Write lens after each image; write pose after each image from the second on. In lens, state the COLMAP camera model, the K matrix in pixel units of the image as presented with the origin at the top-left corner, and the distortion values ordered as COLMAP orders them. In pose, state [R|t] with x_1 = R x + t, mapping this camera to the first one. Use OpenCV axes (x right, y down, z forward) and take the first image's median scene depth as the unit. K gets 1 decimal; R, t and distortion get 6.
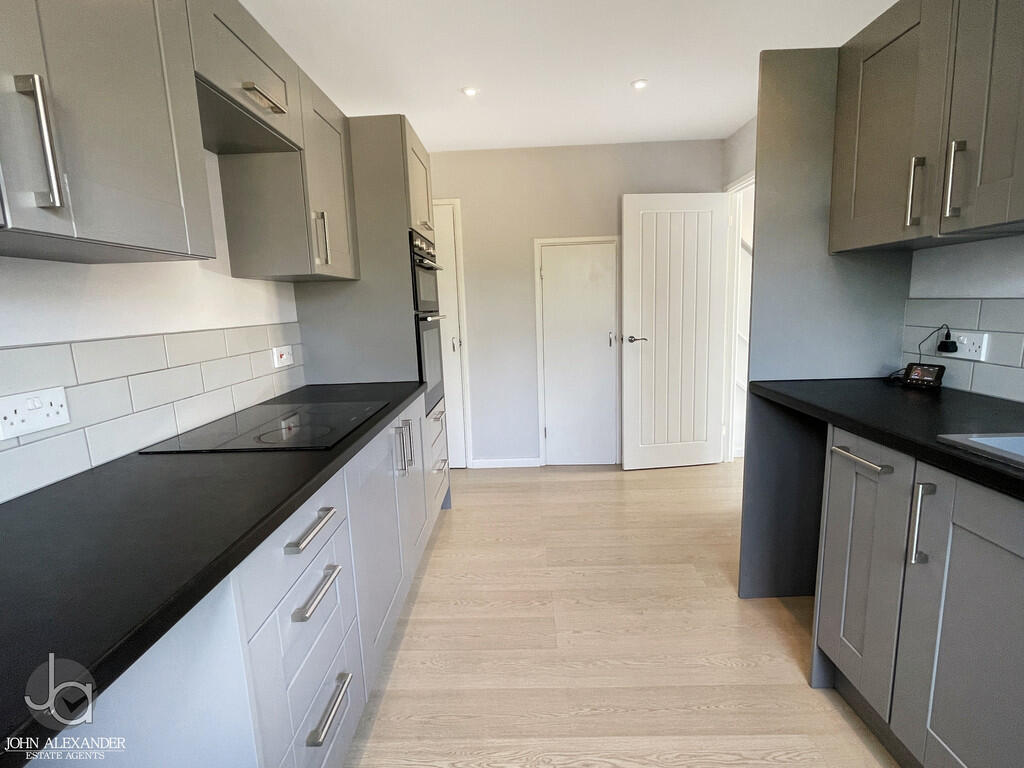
lens RADIAL K [[490.0, 0, 512.0], [0, 490.0, 384.0], [0, 0, 1]] dist [0.000213, 0.000086]
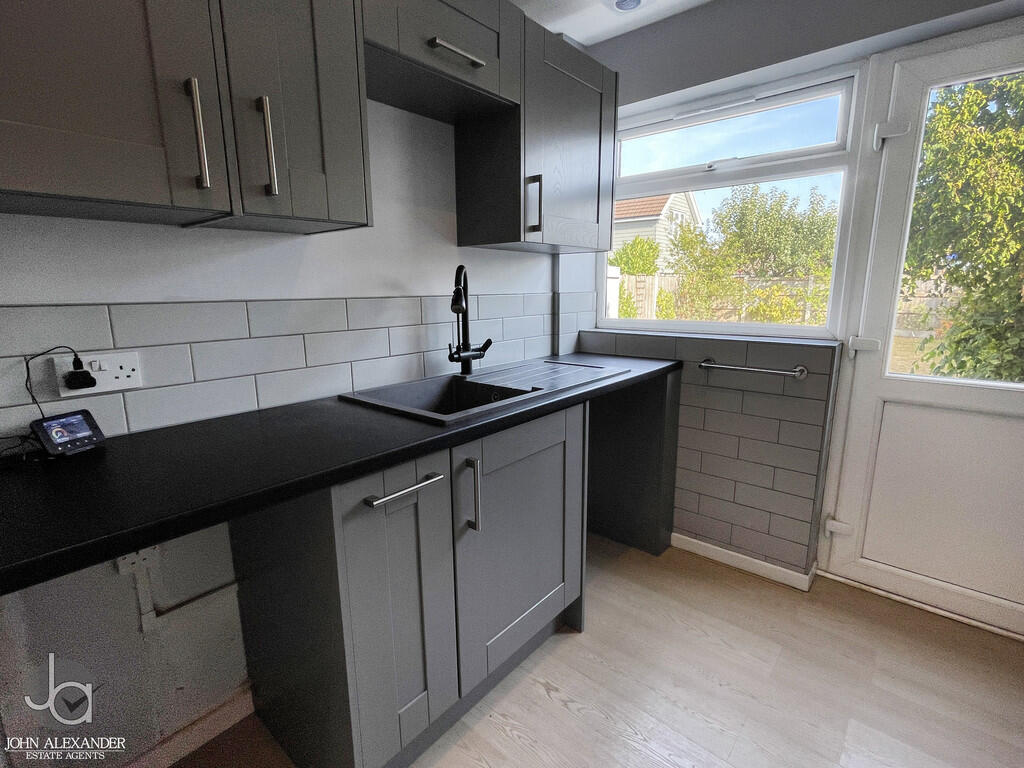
lens RADIAL K [[490.0, 0, 512.0], [0, 490.0, 384.0], [0, 0, 1]] dist [0.000213, 0.000086]
pose [[-0.767551, -0.084686, 0.635369, 0.055447], [0.136335, 0.946984, 0.290918, -0.181676], [-0.626321, 0.309917, -0.715313, 1.115667]]
